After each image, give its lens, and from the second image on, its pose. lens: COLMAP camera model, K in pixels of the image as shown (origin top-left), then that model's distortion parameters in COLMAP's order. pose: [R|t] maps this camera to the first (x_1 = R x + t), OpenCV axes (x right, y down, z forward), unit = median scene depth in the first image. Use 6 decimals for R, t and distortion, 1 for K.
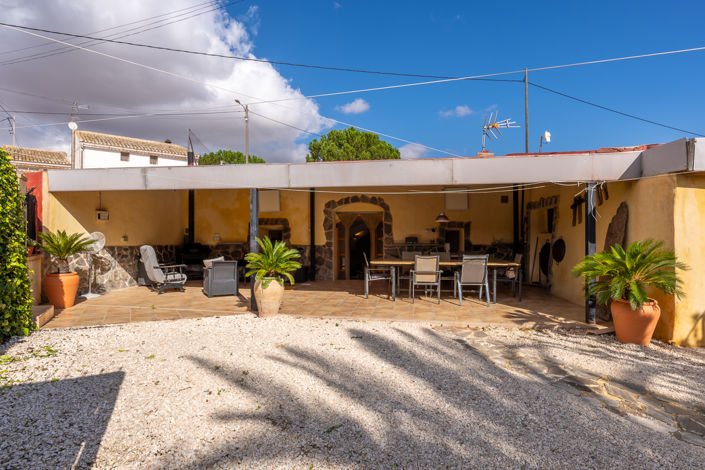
lens RADIAL K [[401.9, 0, 353.4], [0, 401.9, 234.0], [0, 0, 1]] dist [-0.000045, 0.000133]
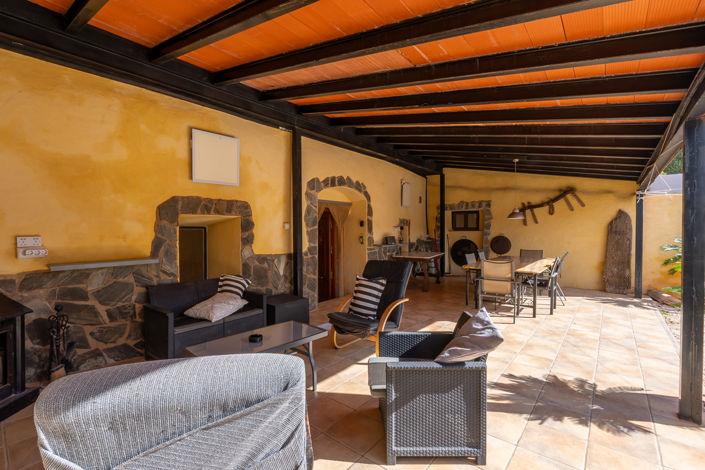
lens RADIAL K [[311.1, 0, 353.4], [0, 311.1, 232.6], [0, 0, 1]] dist [-0.003974, -0.000747]
pose [[0.527981, -0.005565, 0.849238, -0.428588], [0.003225, 0.999984, 0.004547, -0.003171], [-0.849250, 0.000338, 0.527991, 0.714275]]
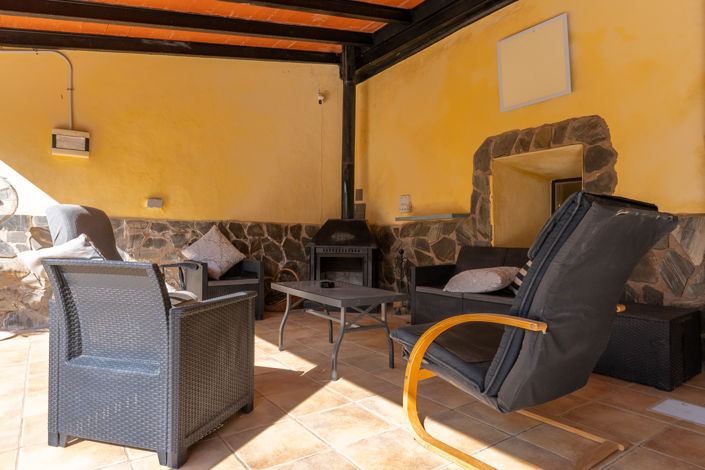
lens RADIAL K [[437.0, 0, 354.5], [0, 437.0, 235.2], [0, 0, 1]] dist [-0.003313, -0.001249]
pose [[0.691428, -0.002025, -0.722442, -0.074062], [-0.002905, 0.999980, -0.005582, 0.042071], [0.722439, 0.005958, 0.691409, 0.712115]]
